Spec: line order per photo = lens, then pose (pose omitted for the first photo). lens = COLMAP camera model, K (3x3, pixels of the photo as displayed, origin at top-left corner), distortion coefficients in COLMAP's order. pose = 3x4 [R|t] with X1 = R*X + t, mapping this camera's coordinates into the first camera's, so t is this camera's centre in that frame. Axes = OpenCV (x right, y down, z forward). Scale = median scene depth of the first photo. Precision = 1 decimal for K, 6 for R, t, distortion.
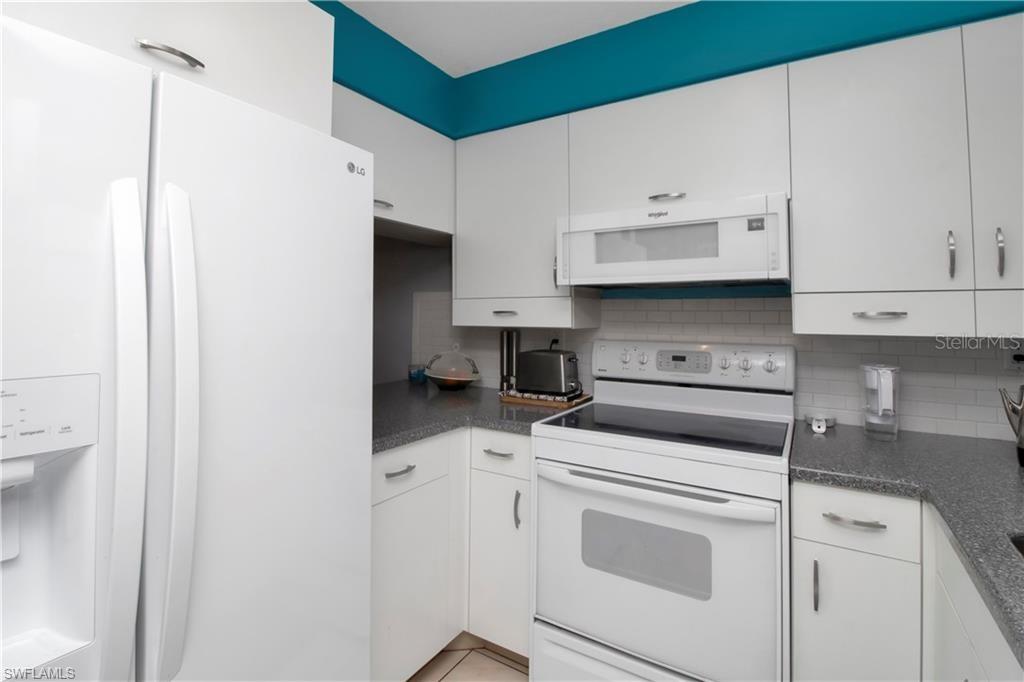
lens RADIAL K [[483.4, 0, 513.3], [0, 483.4, 298.7], [0, 0, 1]] dist [-0.000222, -0.011428]
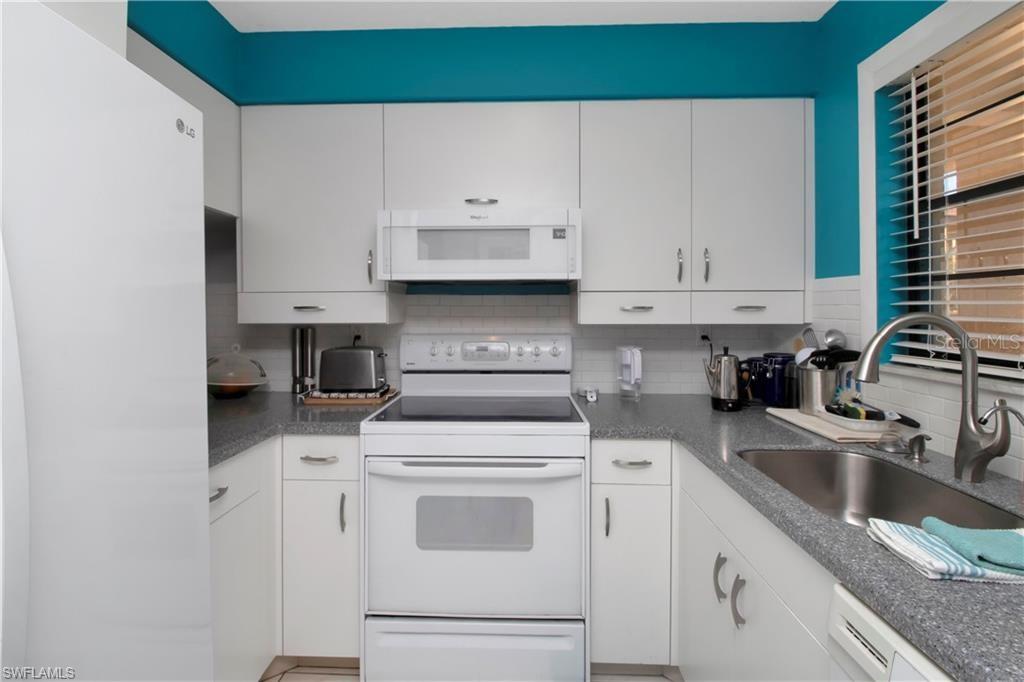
lens RADIAL K [[477.5, 0, 506.5], [0, 477.5, 314.5], [0, 0, 1]] dist [-0.001424, -0.011303]
pose [[0.864103, -0.010826, 0.503198, -0.182028], [-0.010595, 0.999156, 0.039690, 0.000776], [-0.503203, -0.039628, 0.863259, 0.031195]]
